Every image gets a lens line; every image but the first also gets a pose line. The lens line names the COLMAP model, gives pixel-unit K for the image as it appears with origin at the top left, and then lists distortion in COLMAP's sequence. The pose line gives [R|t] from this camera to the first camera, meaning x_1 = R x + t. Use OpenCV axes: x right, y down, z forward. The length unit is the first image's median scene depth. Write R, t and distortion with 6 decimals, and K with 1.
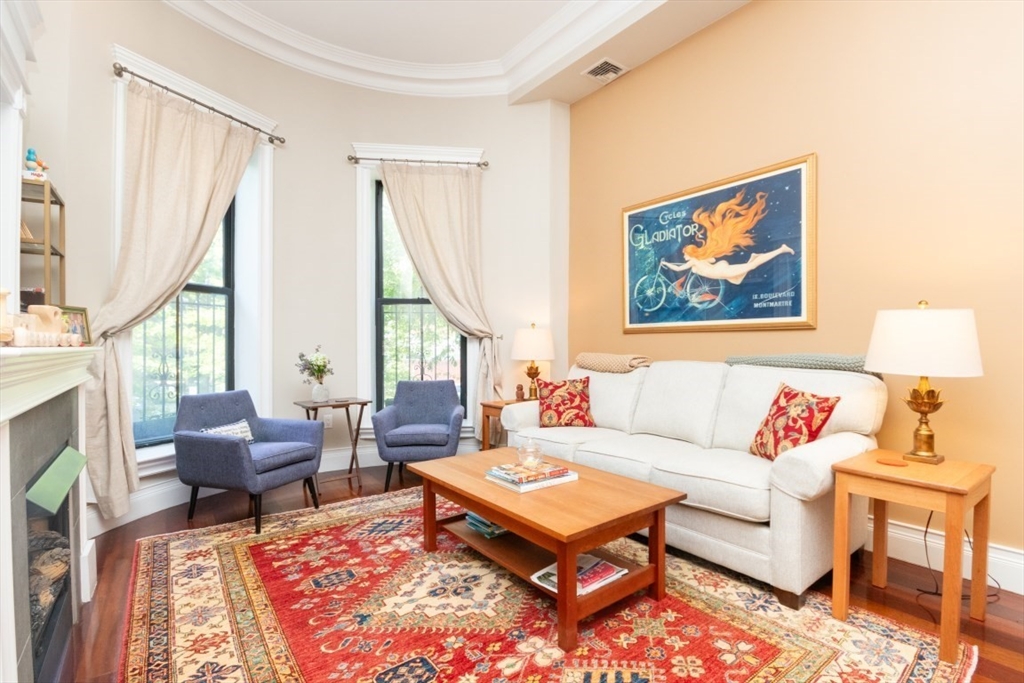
lens RADIAL K [[479.4, 0, 513.0], [0, 479.4, 353.6], [0, 0, 1]] dist [-0.010089, -0.000690]
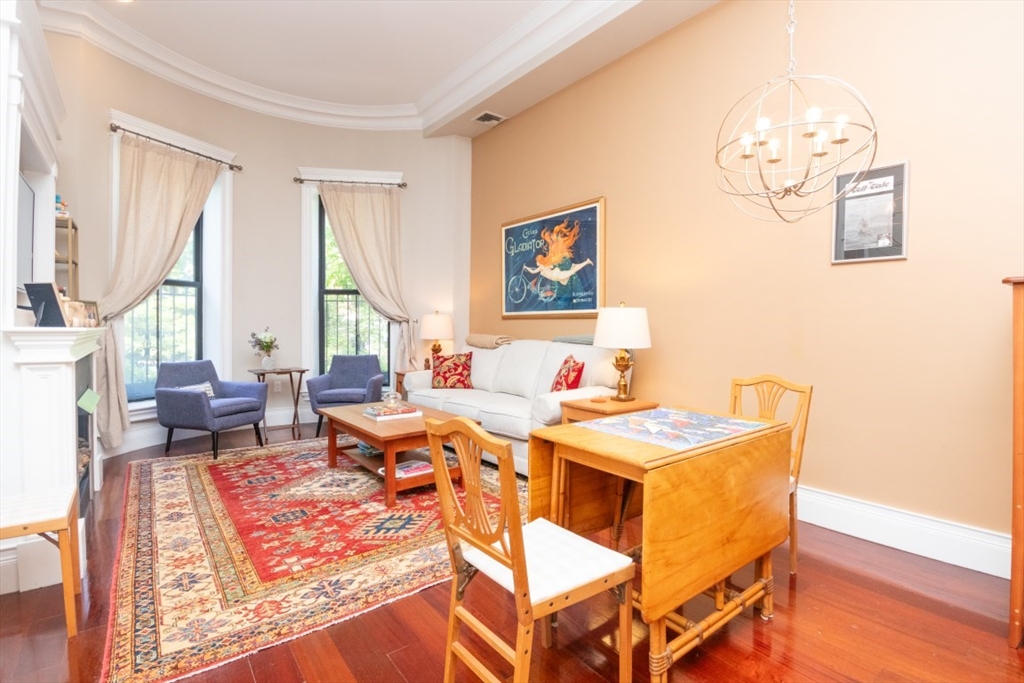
lens RADIAL K [[481.7, 0, 512.0], [0, 481.7, 341.5], [0, 0, 1]] dist [-0.009371, -0.000313]
pose [[0.999731, 0.006267, 0.022350, 0.279457], [-0.006498, 0.999926, 0.010284, 0.006024], [-0.022284, -0.010426, 0.999697, -0.393426]]
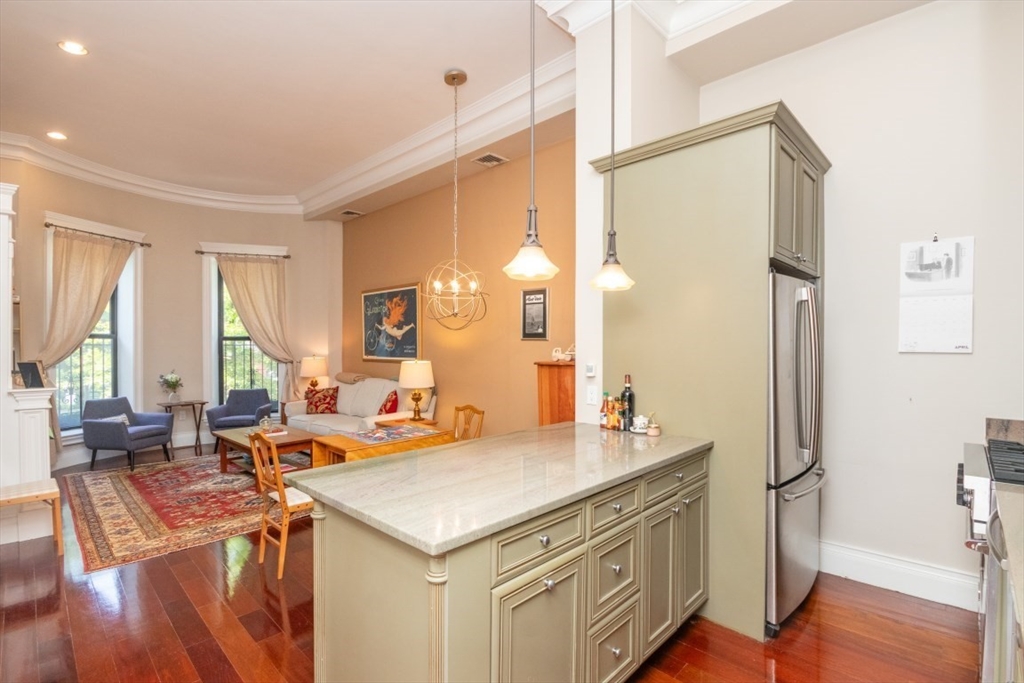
lens RADIAL K [[473.6, 0, 513.0], [0, 473.6, 356.4], [0, 0, 1]] dist [-0.000021, -0.011781]
pose [[0.985160, -0.002656, 0.171619, 0.583473], [0.002233, 0.999994, 0.002657, -0.078423], [-0.171625, -0.002234, 0.985160, -1.010450]]
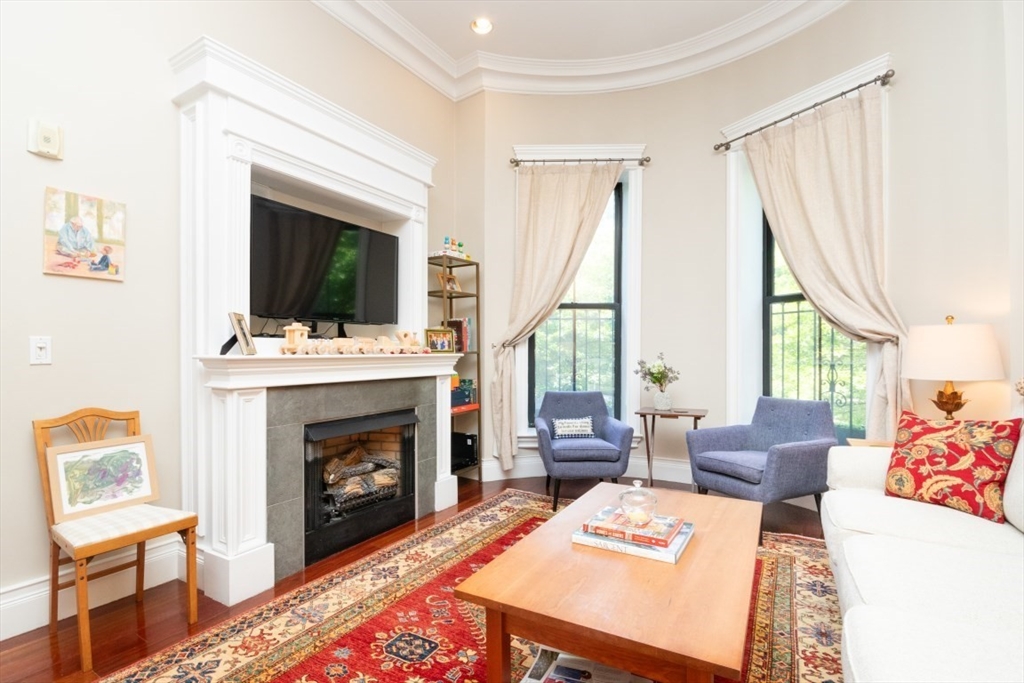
lens RADIAL K [[473.6, 0, 513.0], [0, 473.6, 356.4], [0, 0, 1]] dist [-0.000021, -0.011781]
pose [[0.391997, 0.010131, -0.919911, 0.456184], [-0.015493, 0.999870, 0.004409, -0.011264], [0.919836, 0.012524, 0.392103, 0.393844]]
